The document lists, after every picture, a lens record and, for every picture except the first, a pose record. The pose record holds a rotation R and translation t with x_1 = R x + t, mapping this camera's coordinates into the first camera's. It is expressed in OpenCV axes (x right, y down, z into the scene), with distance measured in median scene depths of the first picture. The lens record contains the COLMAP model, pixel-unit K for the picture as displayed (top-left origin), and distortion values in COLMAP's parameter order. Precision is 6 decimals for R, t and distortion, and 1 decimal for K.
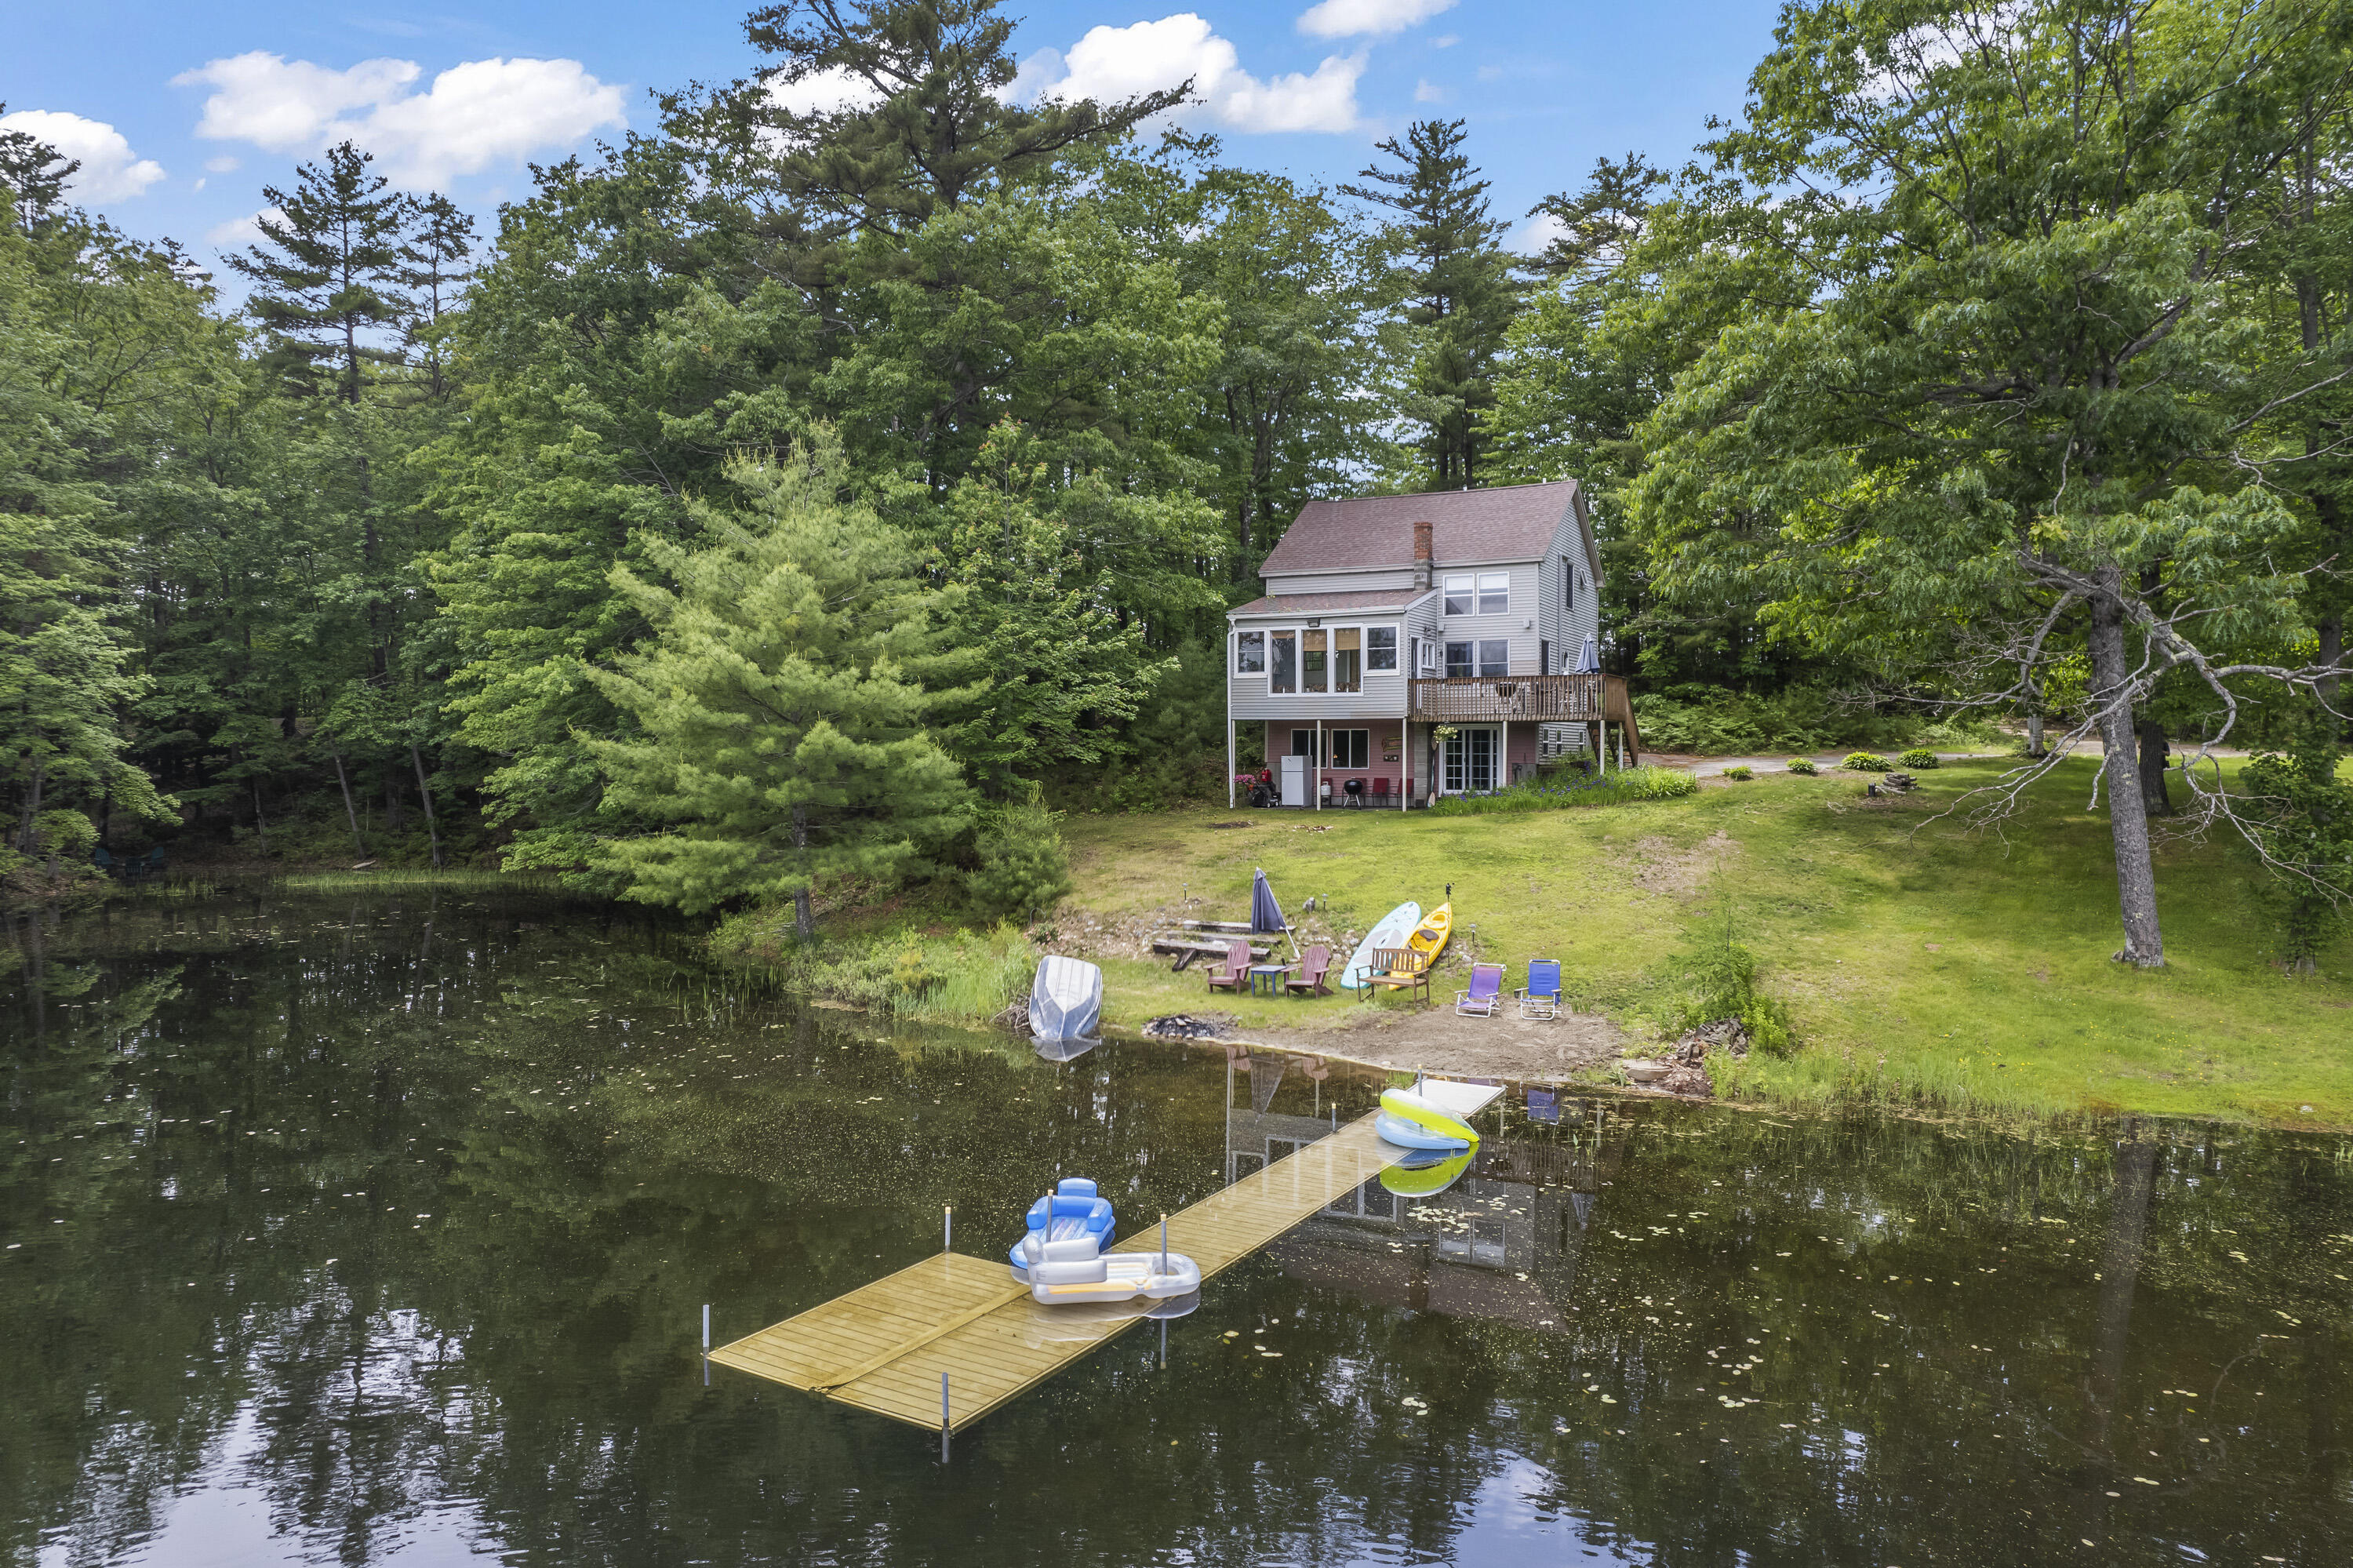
lens RADIAL K [[1520.0, 0, 1176.5], [0, 1520.0, 784.0], [0, 0, 1]] dist [-0.053510, 0.046070]
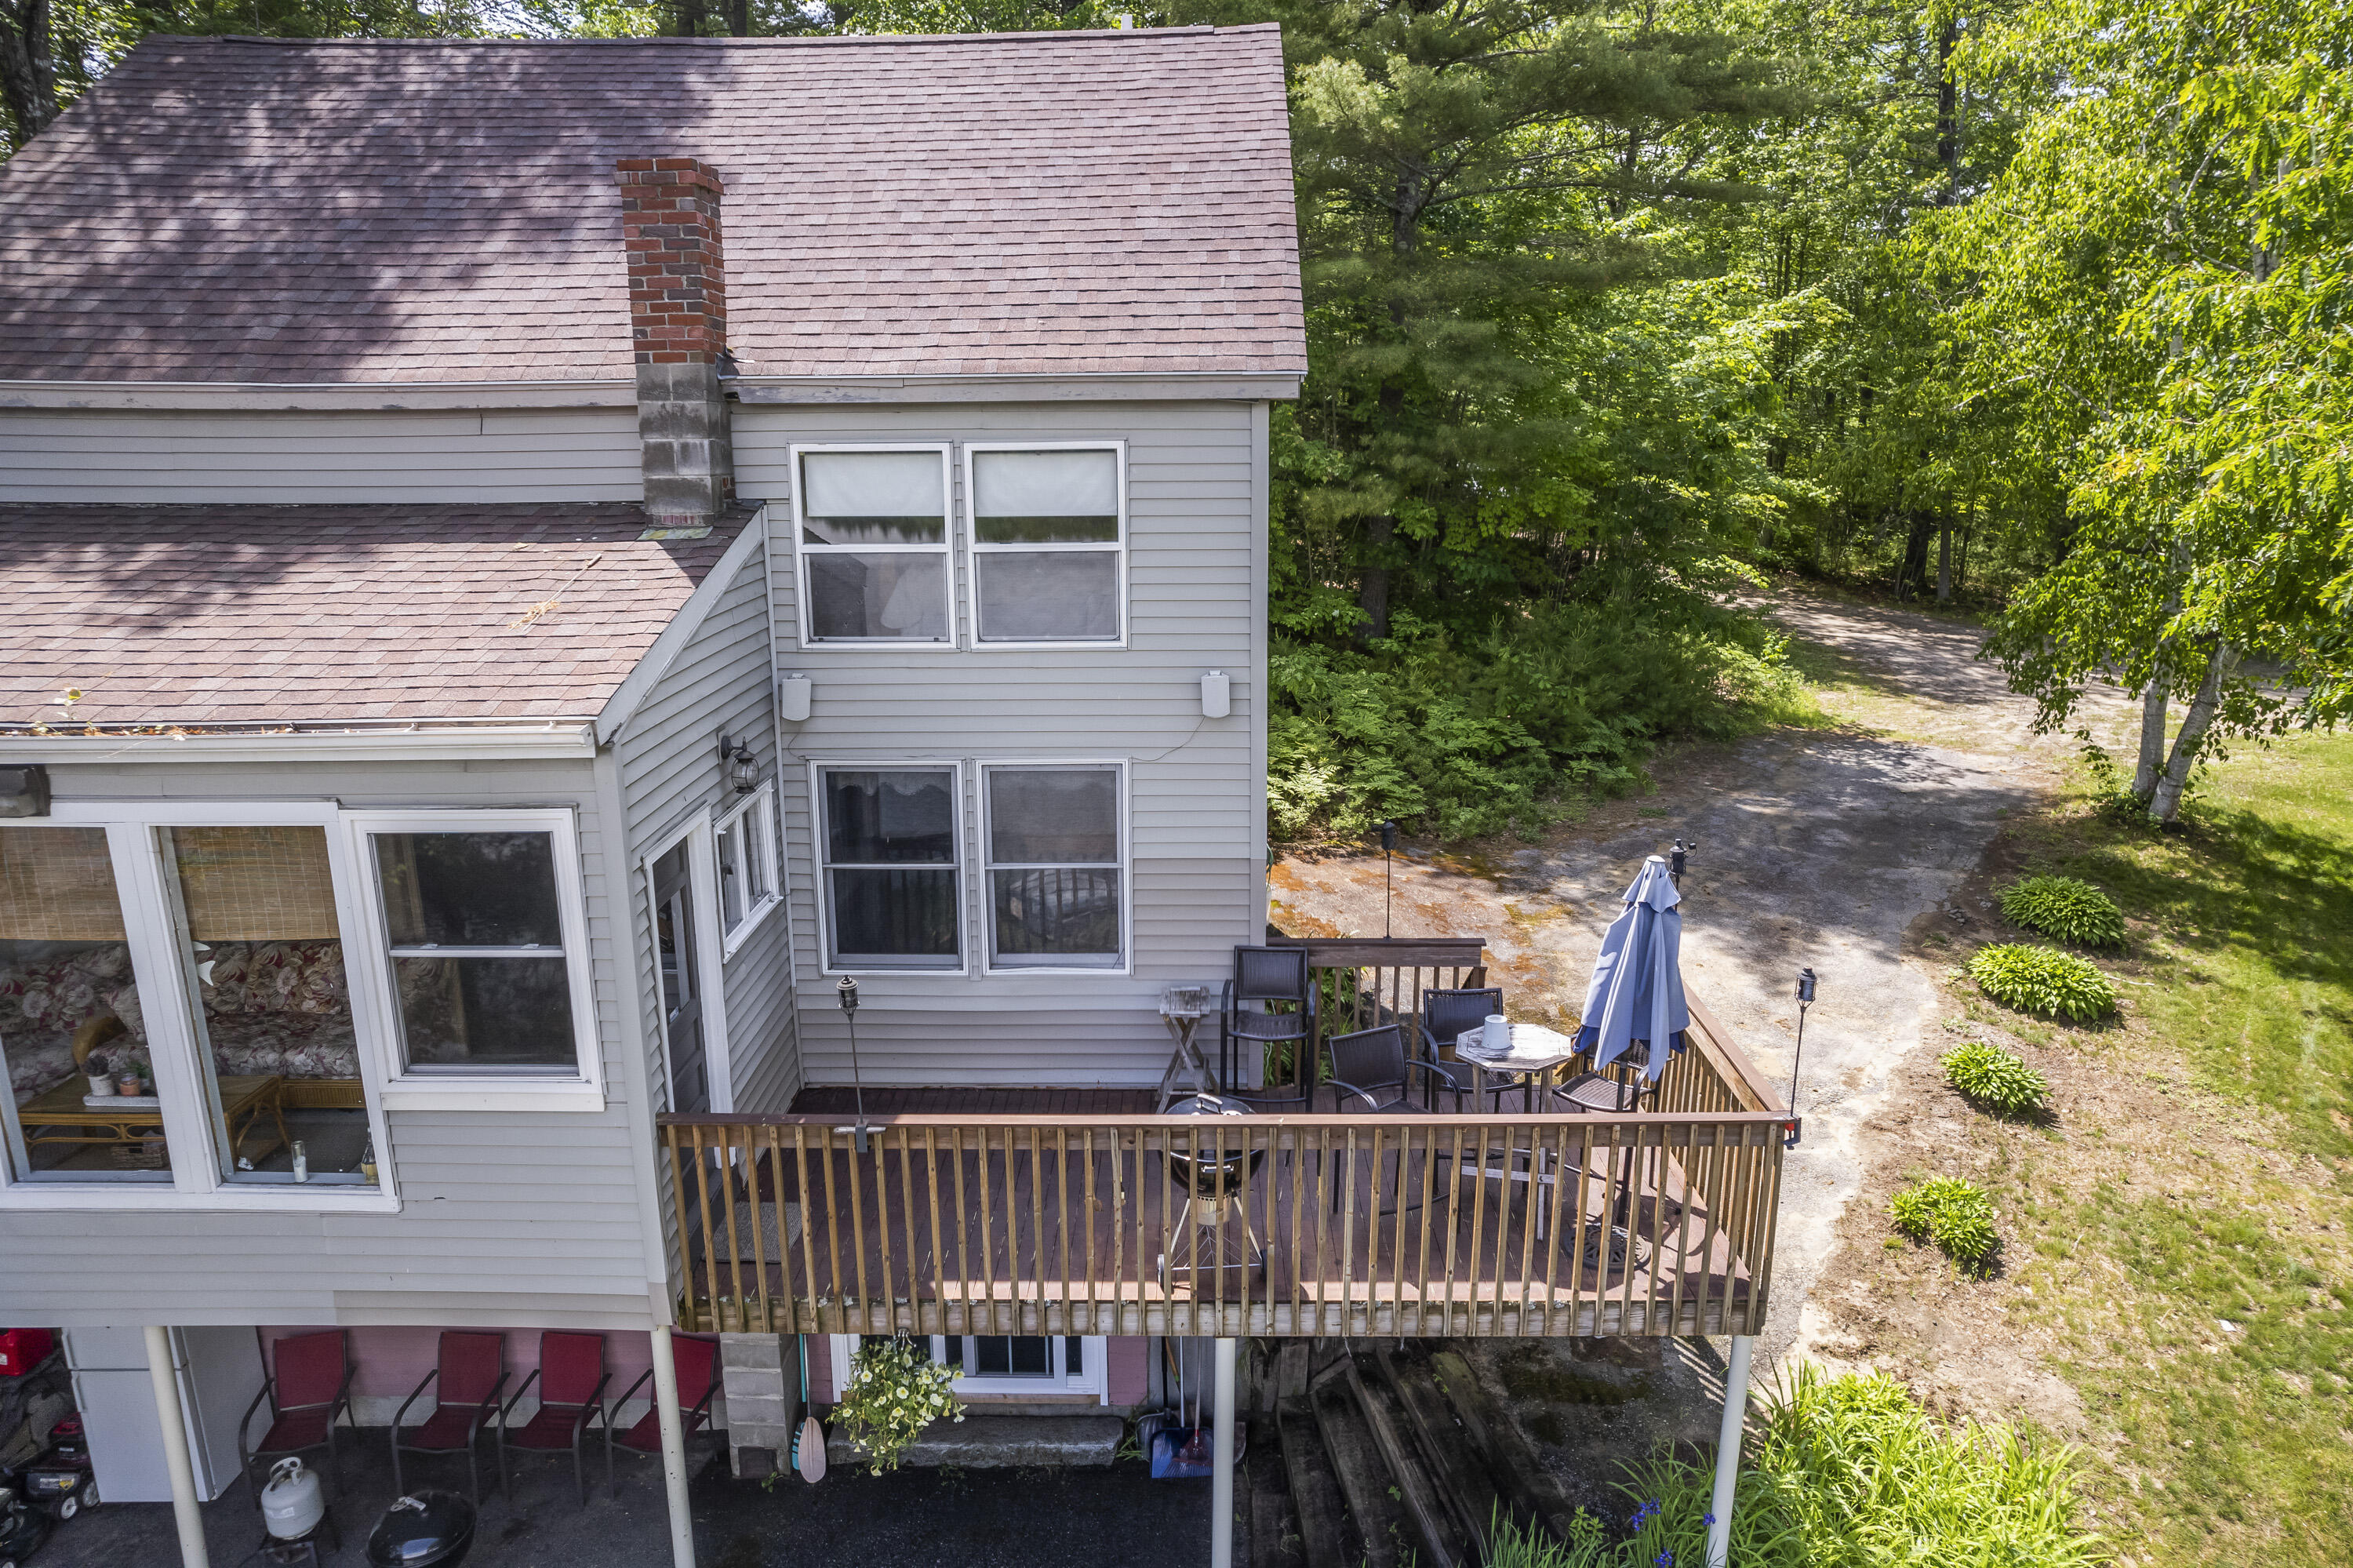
lens RADIAL K [[1520.0, 0, 1176.5], [0, 1520.0, 784.0], [0, 0, 1]] dist [-0.053510, 0.046070]
pose [[0.884811, -0.112710, 0.452113, 0.128591], [0.008926, 0.974225, 0.225403, -0.141652], [-0.465865, -0.195404, 0.863010, 0.813995]]
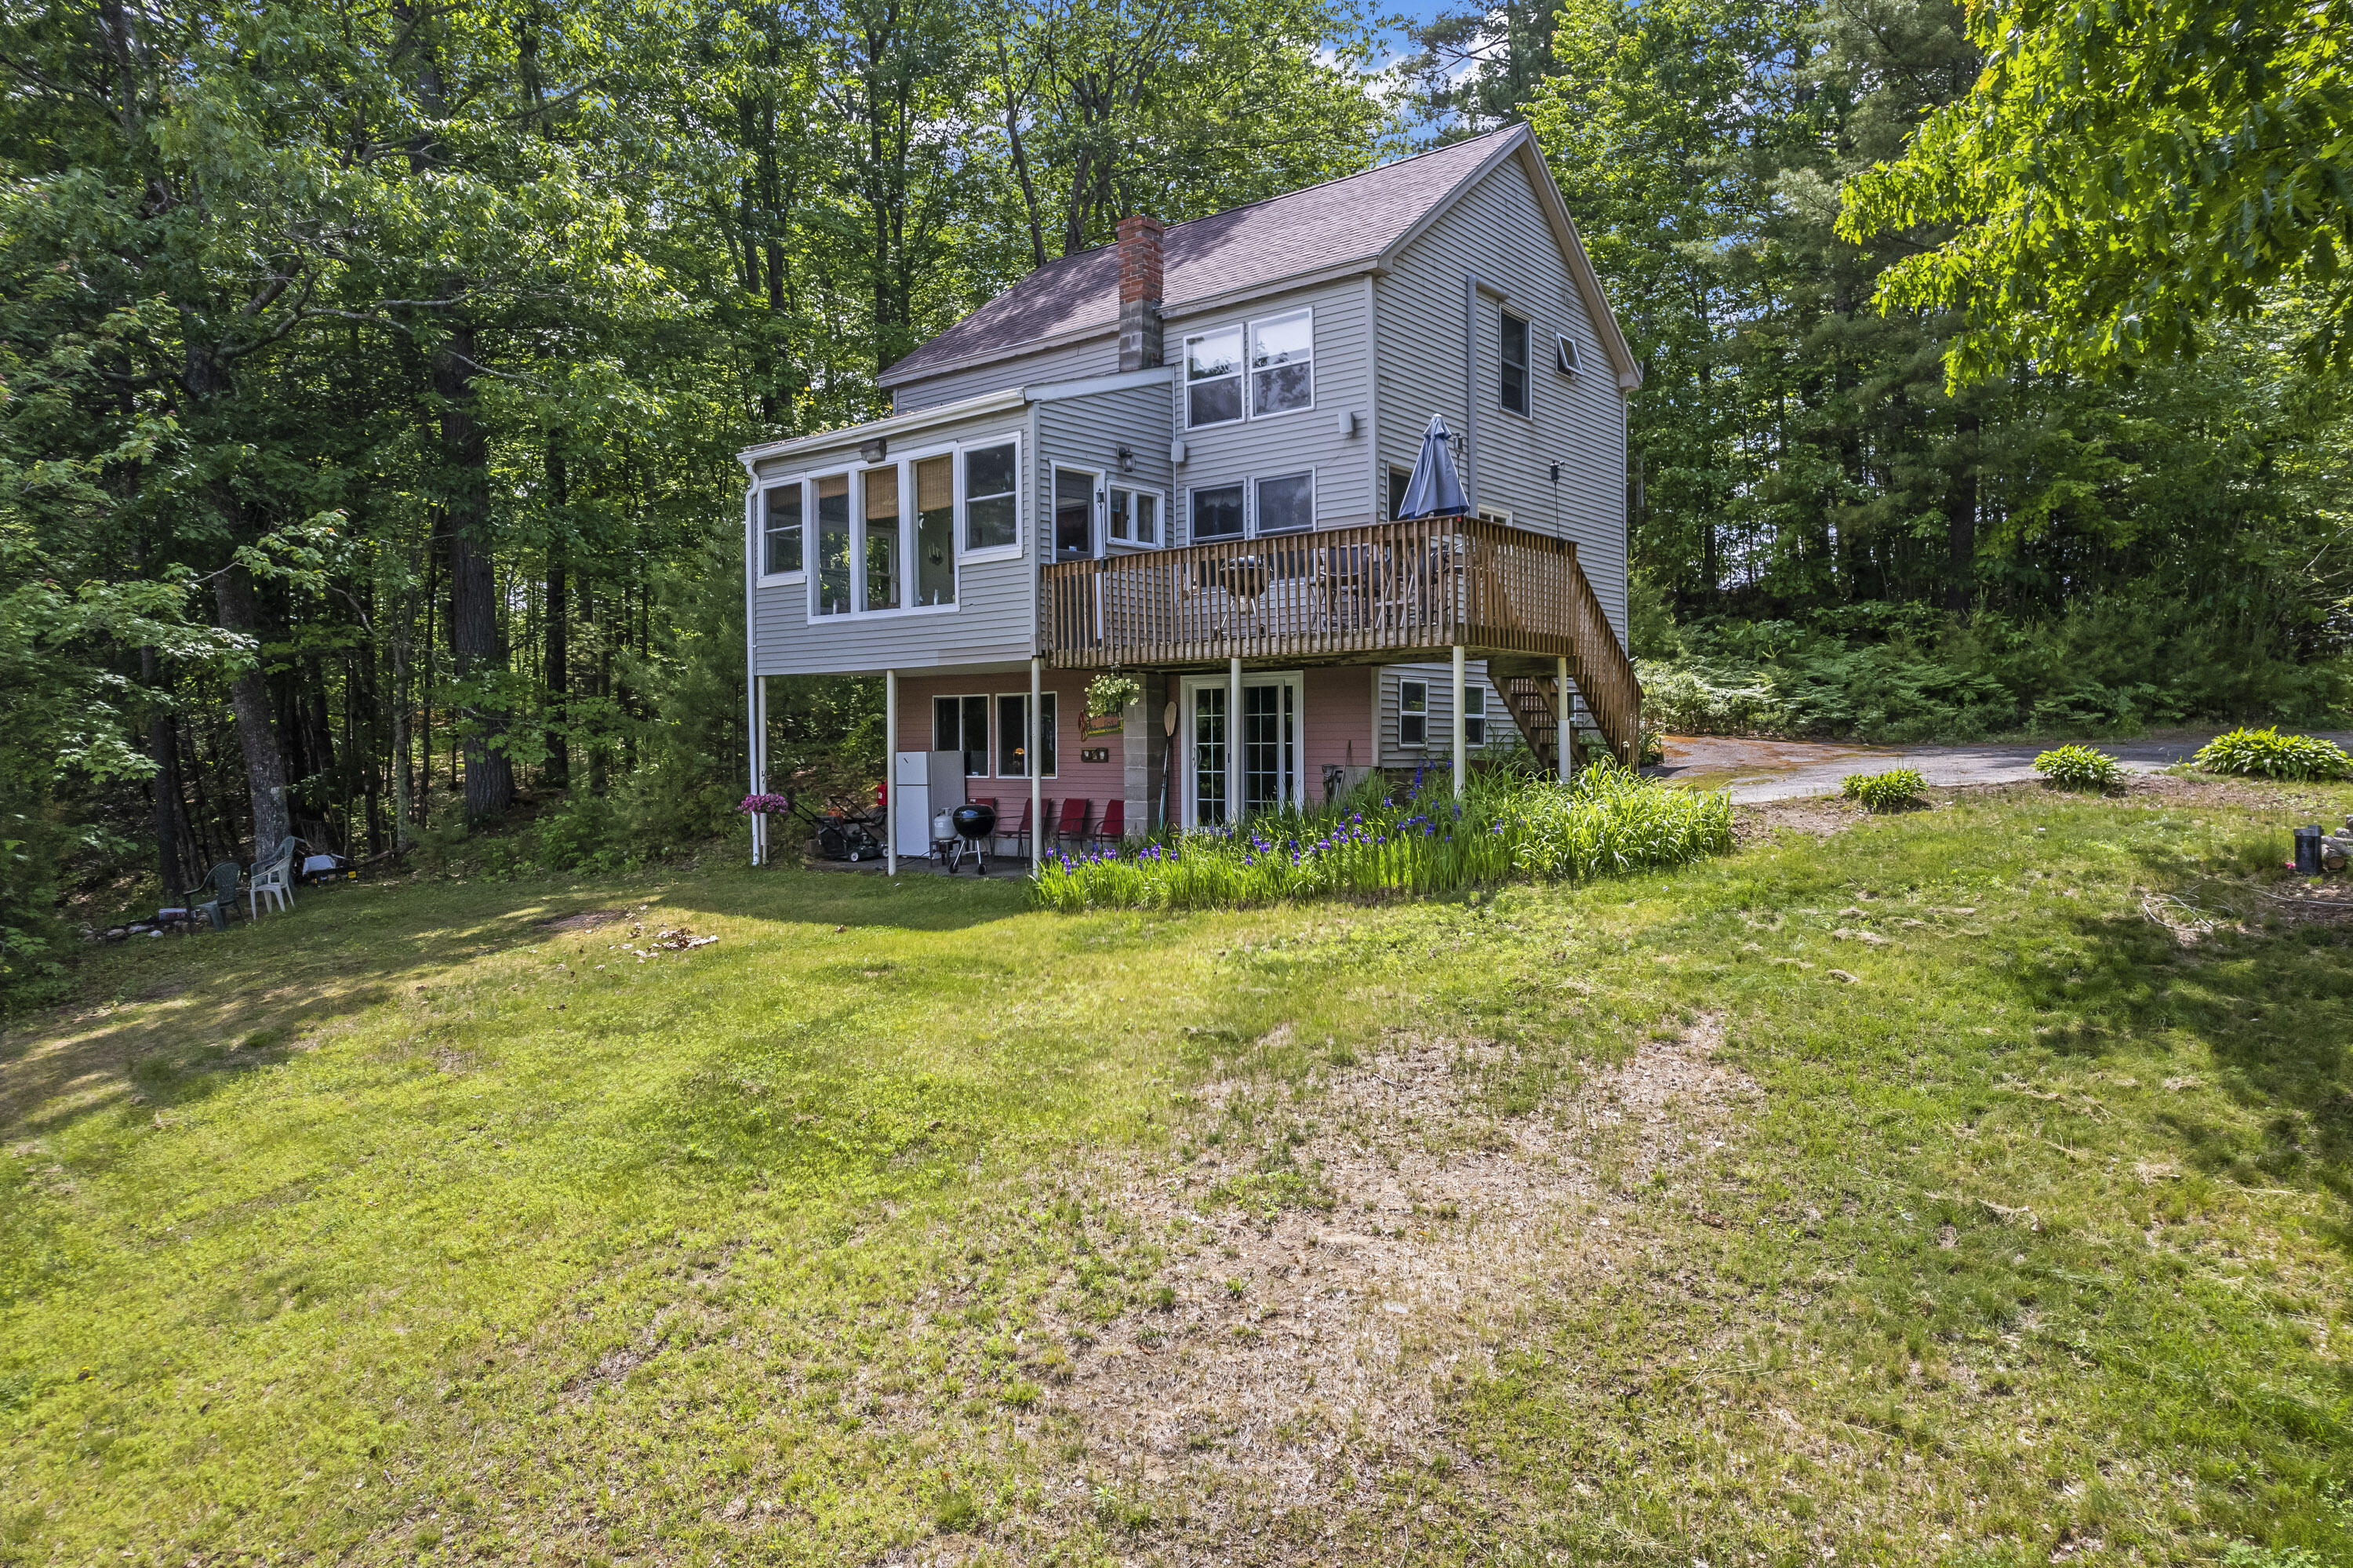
lens RADIAL K [[1493.1, 0, 1187.5], [0, 1493.1, 794.8], [0, 0, 1]] dist [-0.025068, -0.000192]
pose [[0.983323, -0.003539, -0.181831, 0.260504], [0.005660, 0.999922, 0.011149, -0.010551], [0.181777, -0.011992, 0.983267, 0.591595]]
